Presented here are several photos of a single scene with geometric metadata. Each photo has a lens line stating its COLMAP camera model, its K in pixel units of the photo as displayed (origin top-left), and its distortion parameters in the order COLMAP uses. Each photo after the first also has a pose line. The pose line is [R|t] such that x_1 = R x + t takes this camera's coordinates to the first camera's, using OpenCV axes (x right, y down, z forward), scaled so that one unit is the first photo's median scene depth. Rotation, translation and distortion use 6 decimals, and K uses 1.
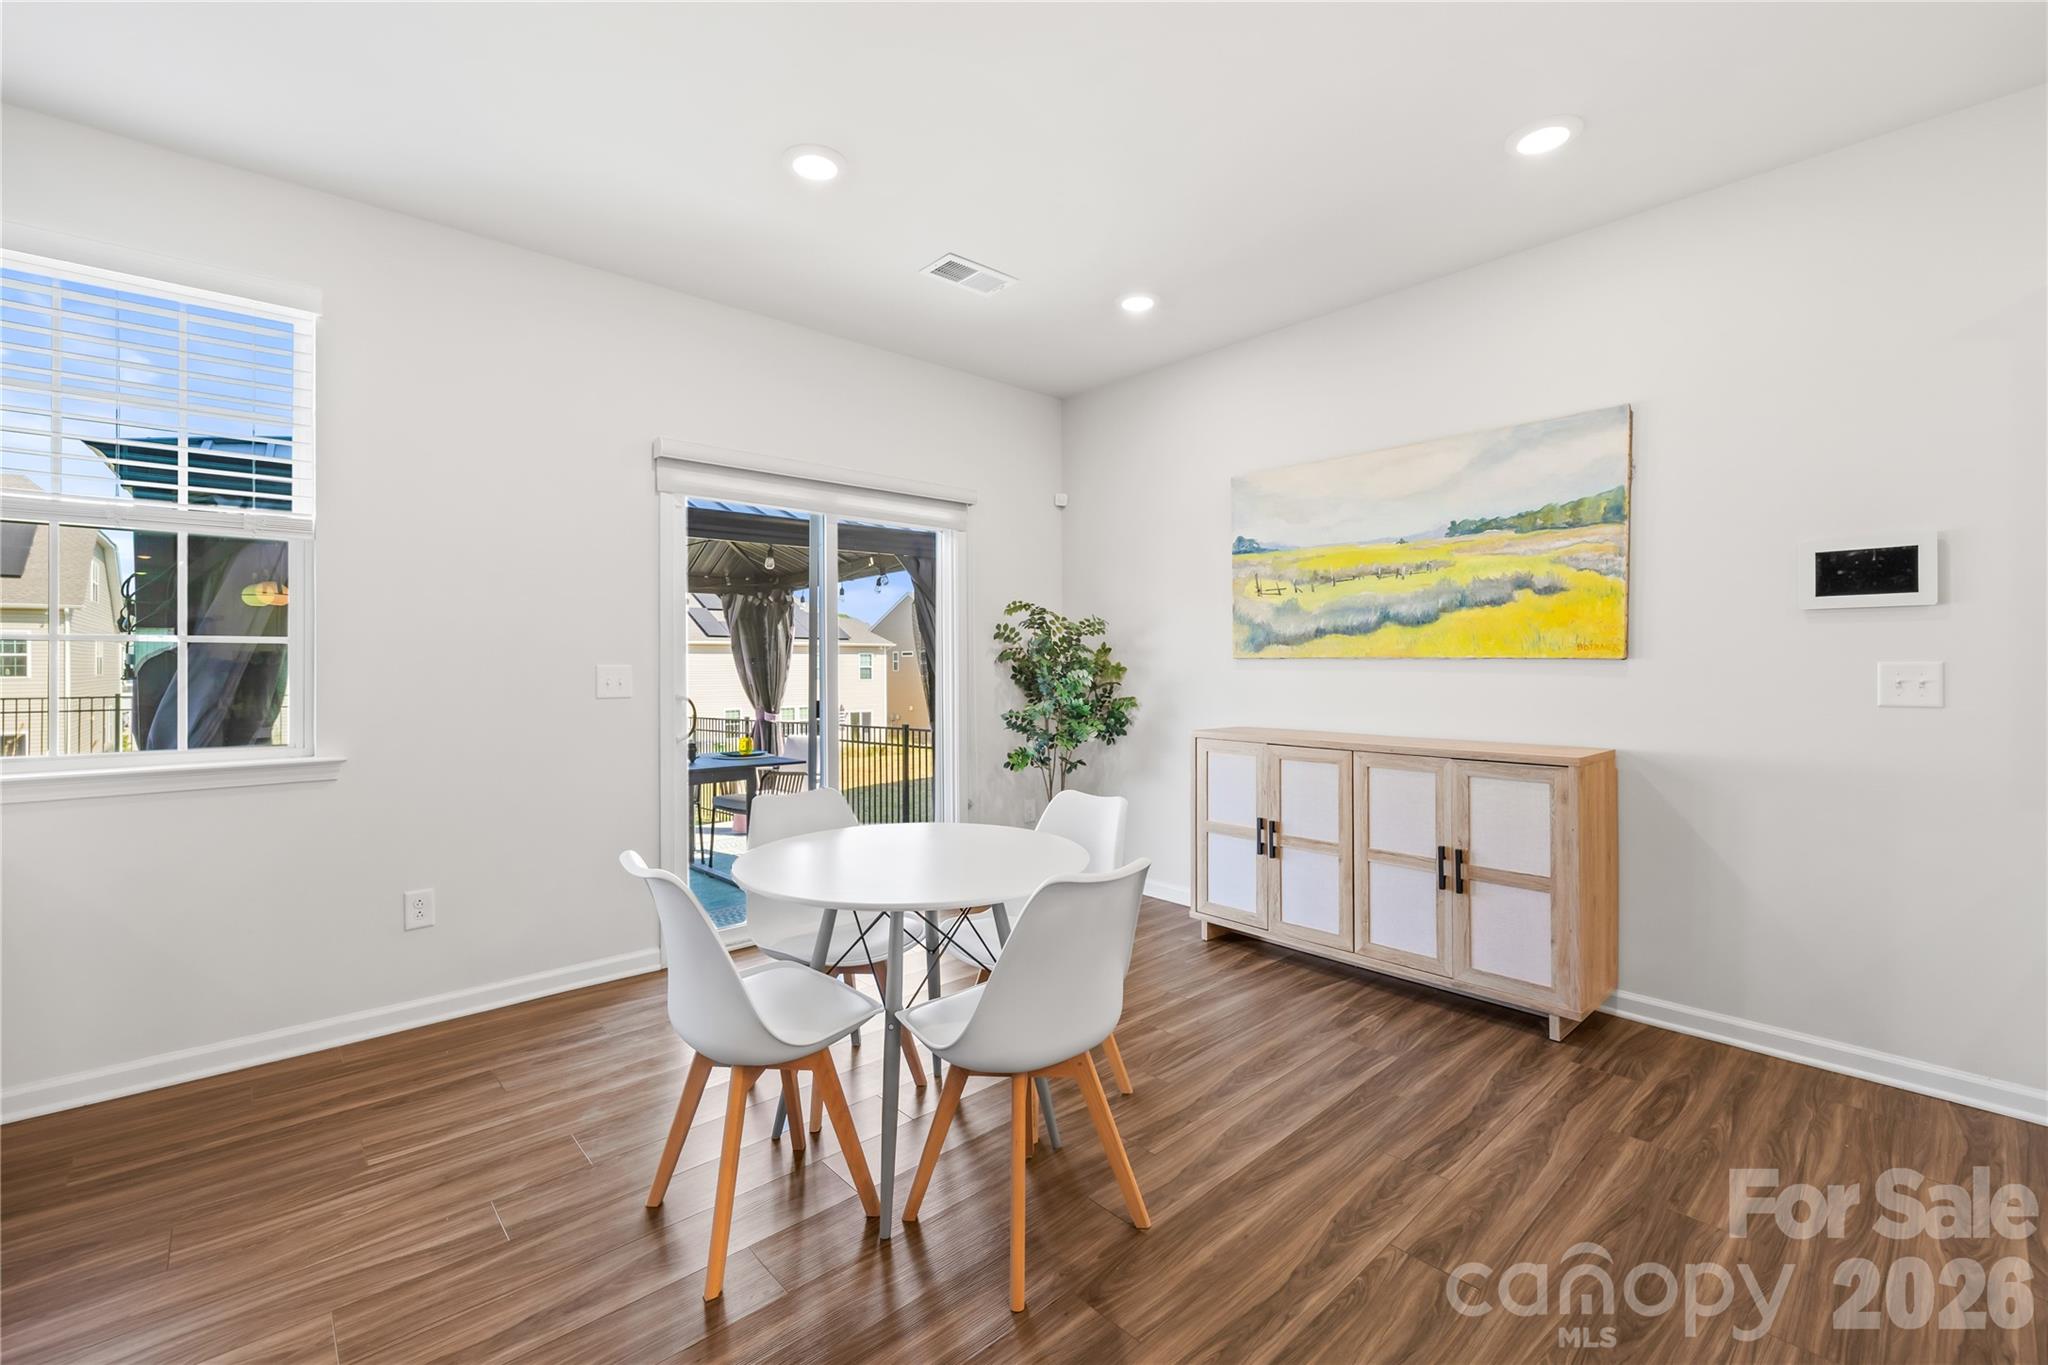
lens RADIAL K [[863.9, 0, 1036.6], [0, 863.9, 669.2], [0, 0, 1]] dist [0.000435, -0.000011]
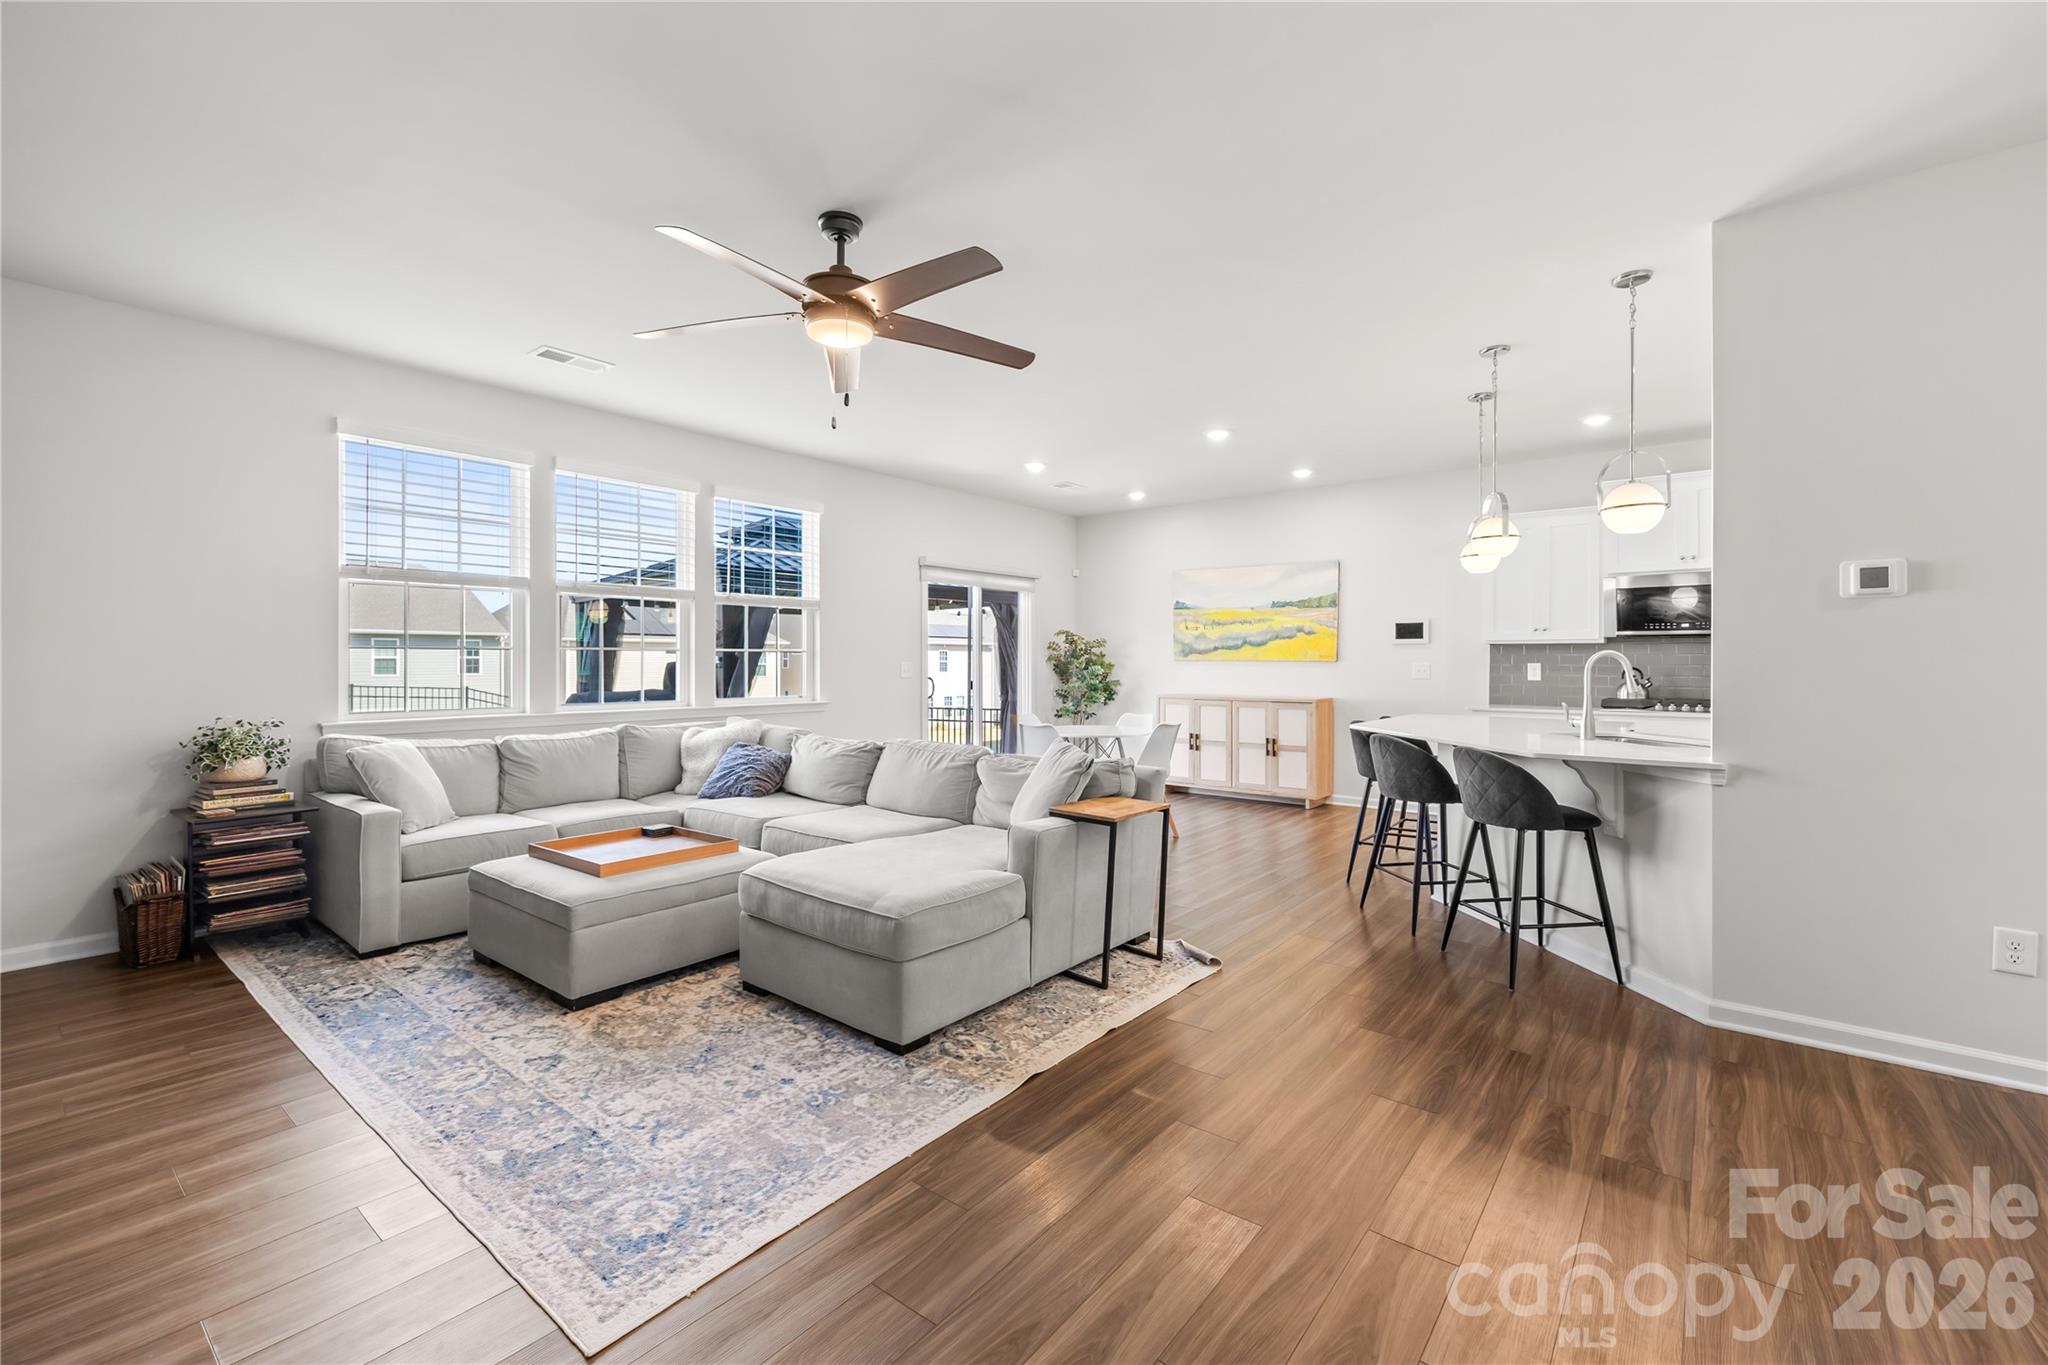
lens RADIAL K [[863.9, 0, 1052.6], [0, 863.9, 684.5], [0, 0, 1]] dist [0.000435, -0.000011]
pose [[0.983013, -0.002667, 0.183517, -0.491576], [-0.001224, 0.999777, 0.021086, 0.002613], [-0.183532, -0.020953, 0.982790, -1.097433]]
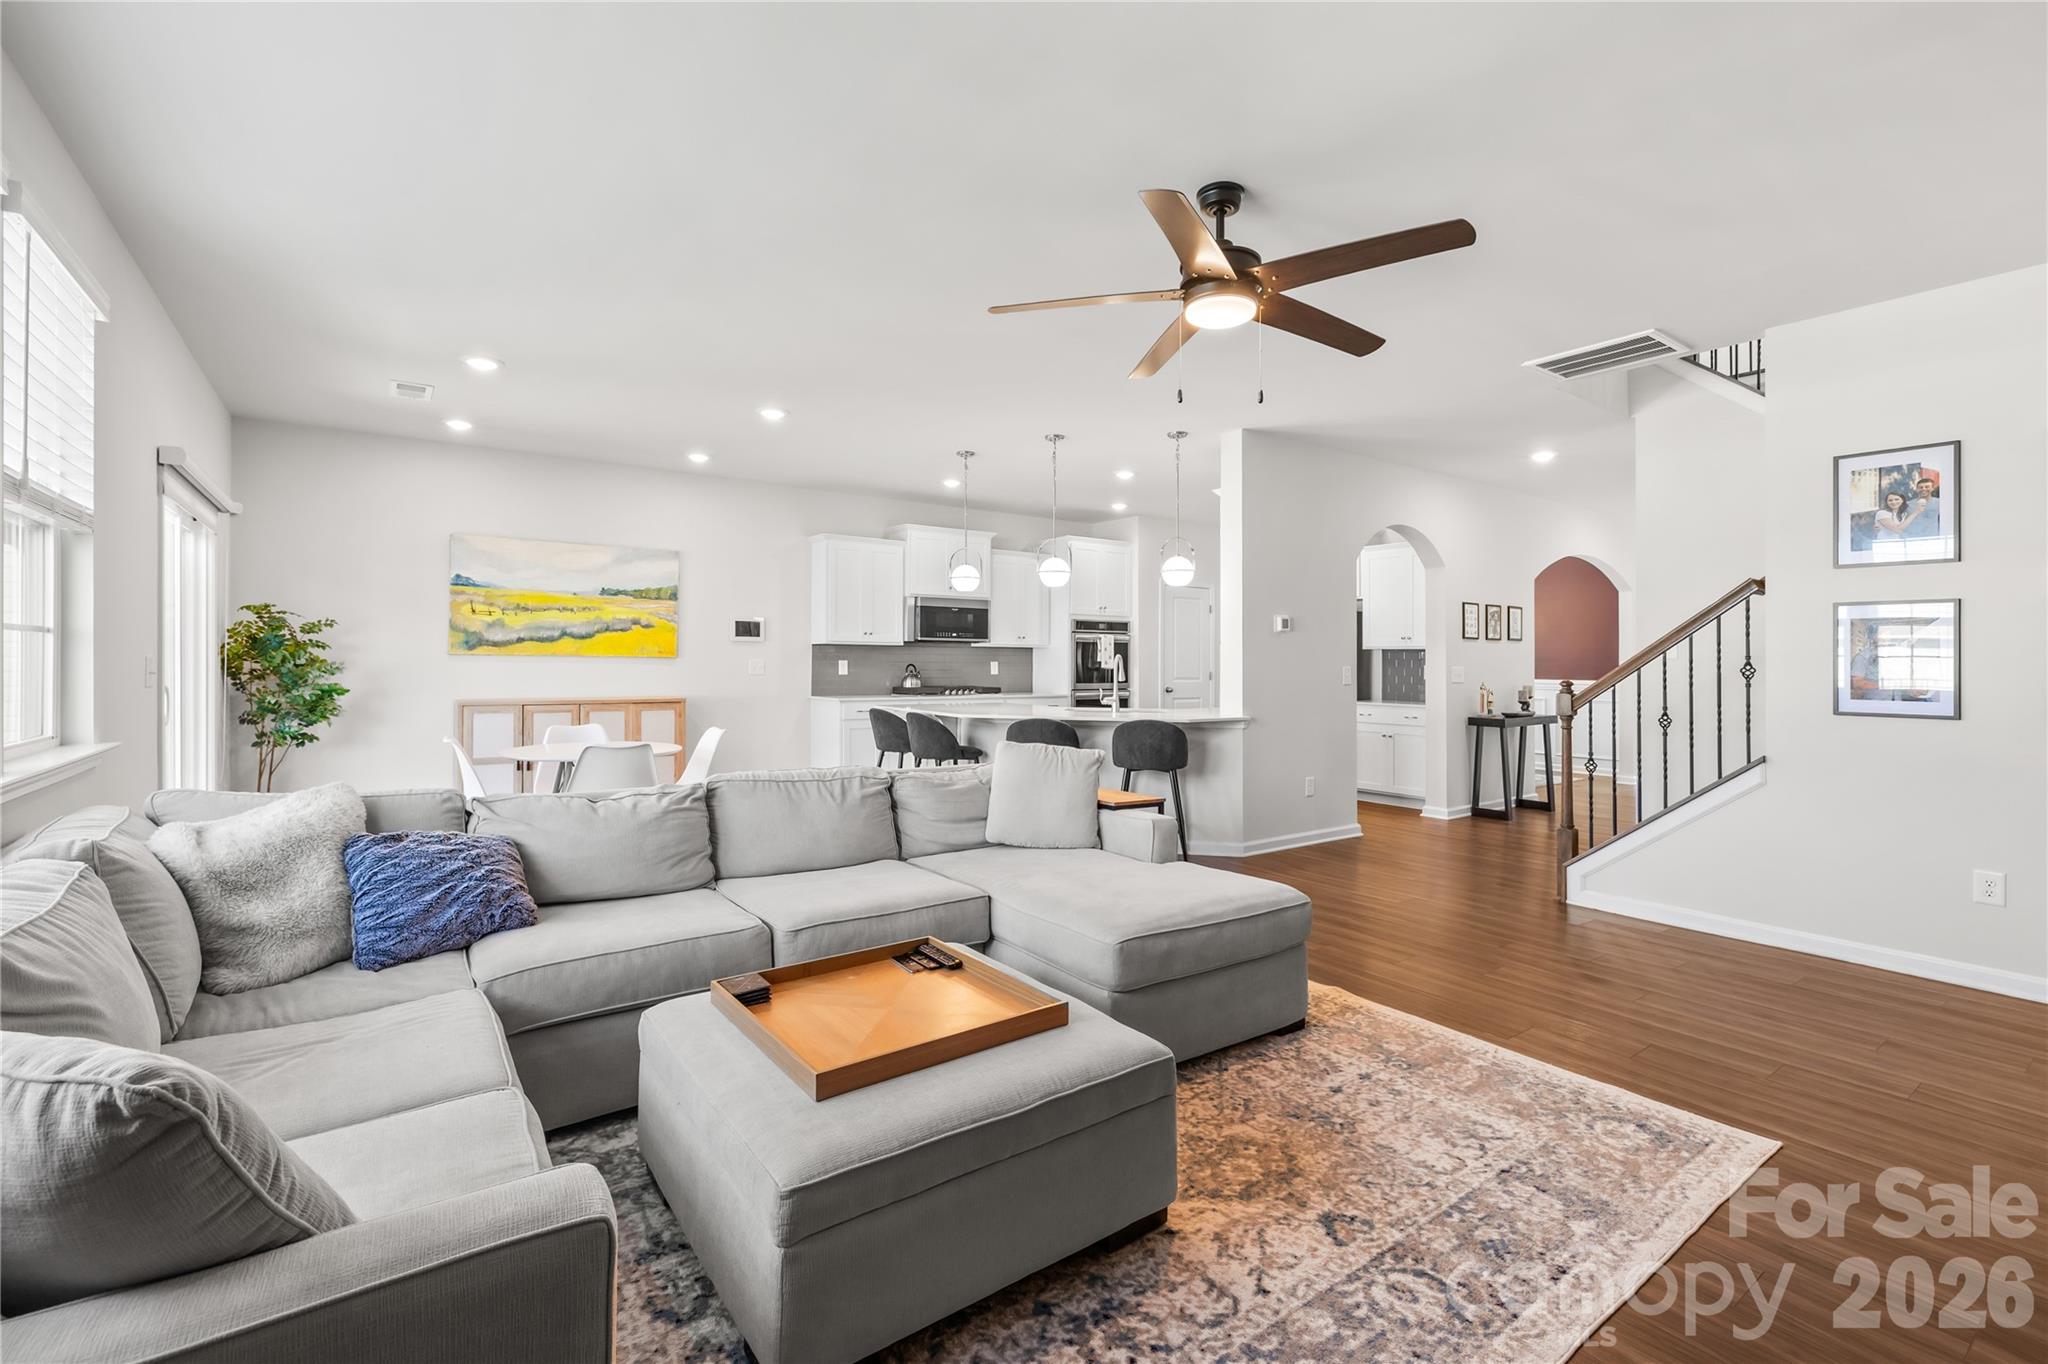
lens RADIAL K [[871.1, 0, 1009.9], [0, 871.1, 671.3], [0, 0, 1]] dist [0.001244, 0.000928]
pose [[0.118992, -0.009372, 0.992851, -1.325492], [-0.003438, 0.999946, 0.009851, -0.001319], [-0.992889, -0.004586, 0.118954, -0.164905]]
